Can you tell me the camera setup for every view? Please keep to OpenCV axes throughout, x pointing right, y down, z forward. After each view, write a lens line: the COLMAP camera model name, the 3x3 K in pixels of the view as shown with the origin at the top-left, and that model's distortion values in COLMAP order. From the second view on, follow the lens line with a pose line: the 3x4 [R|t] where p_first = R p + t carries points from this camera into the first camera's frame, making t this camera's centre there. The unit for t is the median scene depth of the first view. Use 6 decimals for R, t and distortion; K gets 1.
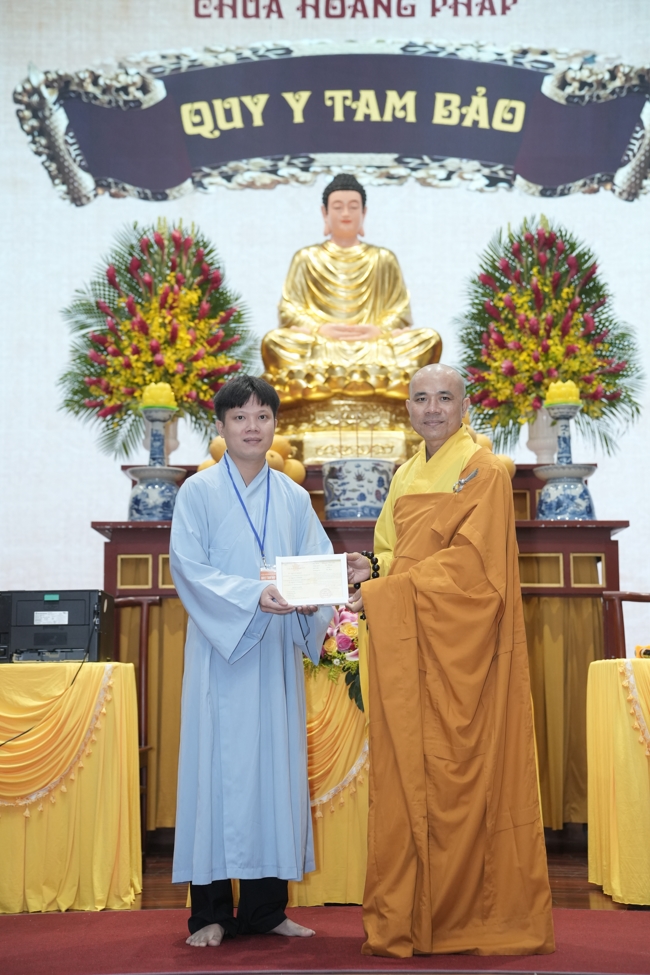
lens RADIAL K [[1586.4, 0, 325.0], [0, 1586.4, 487.5], [0, 0, 1]] dist [0.286591, 0.903793]
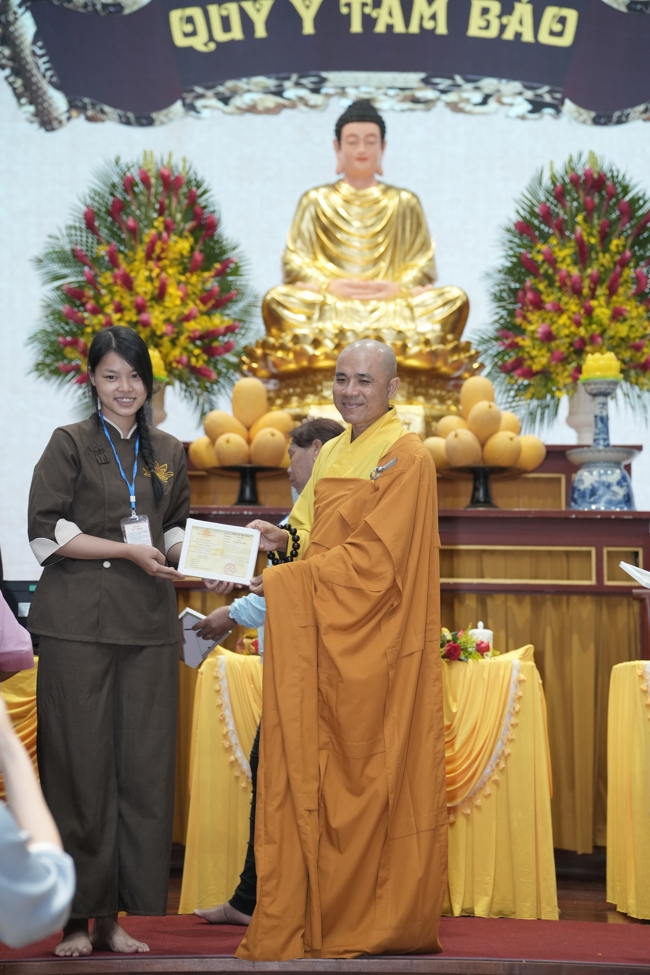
lens RADIAL K [[2135.6, 0, 325.0], [0, 2135.6, 487.5], [0, 0, 1]] dist [0.702071, 0.739336]
pose [[0.999884, 0.012161, -0.009192, 0.006270], [-0.011991, 0.999760, 0.018310, -0.010251], [0.009413, -0.018198, 0.999790, -0.173726]]
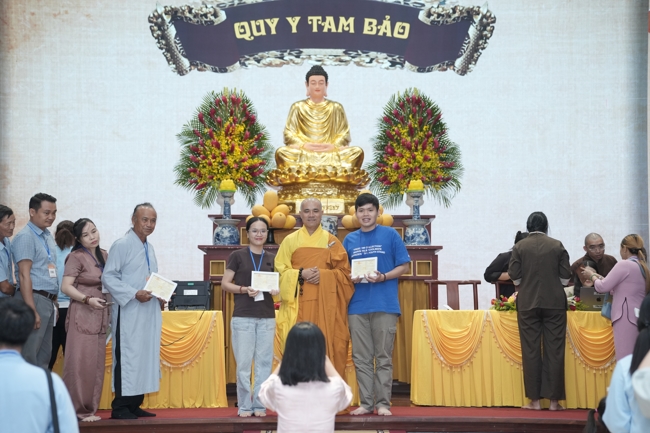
lens RADIAL K [[1247.9, 0, 325.0], [0, 1247.9, 216.5], [0, 0, 1]] dist [0.535225, 0.104663]
pose [[0.999972, 0.005262, 0.005405, 0.014863], [-0.005481, 0.999130, 0.041341, -0.073053], [-0.005183, -0.041370, 0.999130, -0.581888]]
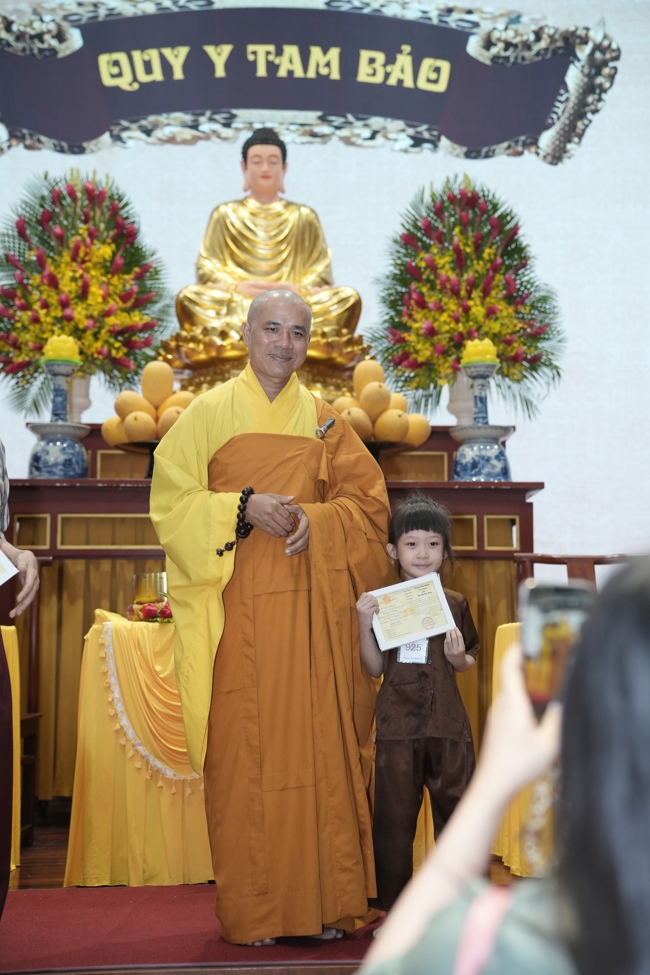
lens RADIAL K [[1498.9, 0, 325.0], [0, 1498.9, 487.5], [0, 0, 1]] dist [0.231015, 0.803217]
pose [[0.999551, 0.008249, 0.028806, 0.024321], [-0.008658, 0.999863, 0.014078, 0.009881], [-0.028686, -0.014321, 0.999486, 0.071860]]
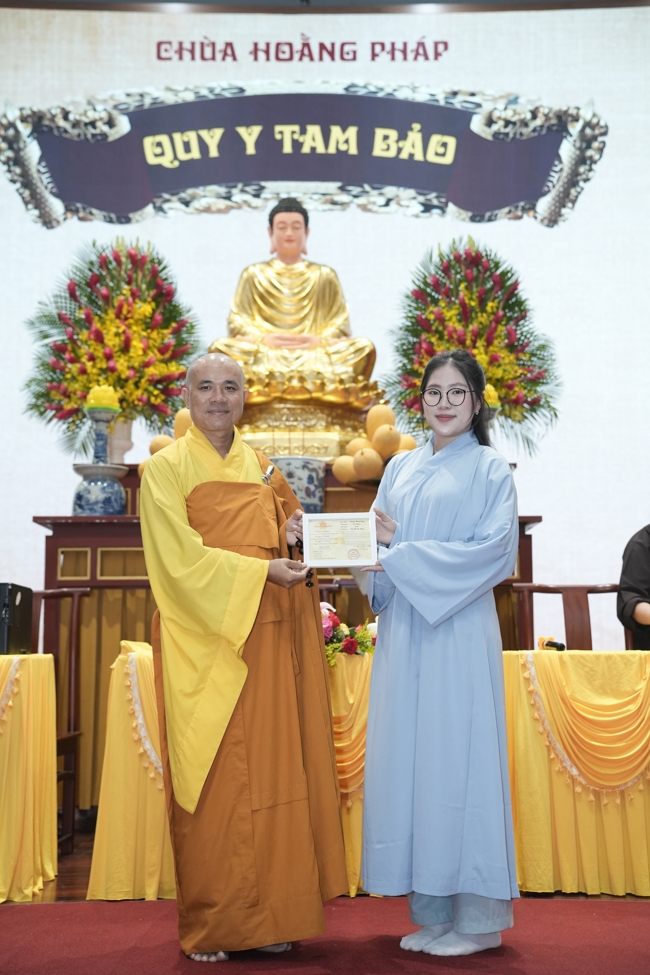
lens RADIAL K [[1313.2, 0, 325.0], [0, 1313.2, 487.5], [0, 0, 1]] dist [0.131107, 0.534006]
pose [[0.999998, 0.001838, 0.000988, 0.036610], [-0.001835, 0.999996, -0.002323, 0.003384], [-0.000992, 0.002321, 0.999997, 0.104292]]
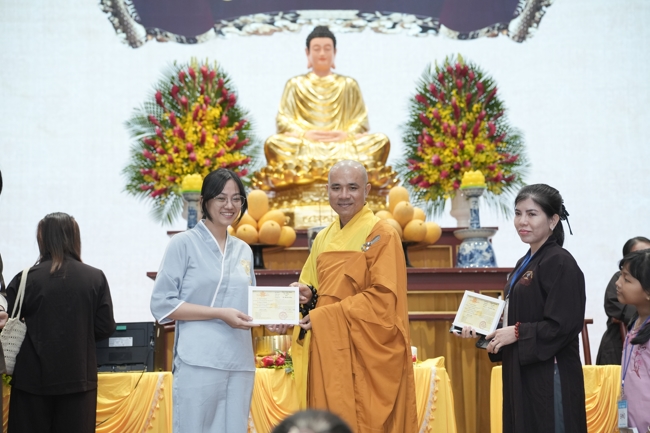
lens RADIAL K [[1156.4, 0, 325.0], [0, 1156.4, 216.5], [0, 0, 1]] dist [0.383130, 1.006202]
pose [[0.999873, -0.009484, 0.012844, 0.000661], [0.009683, 0.999834, -0.015457, -0.008661], [-0.012696, 0.015579, 0.999798, -0.042998]]
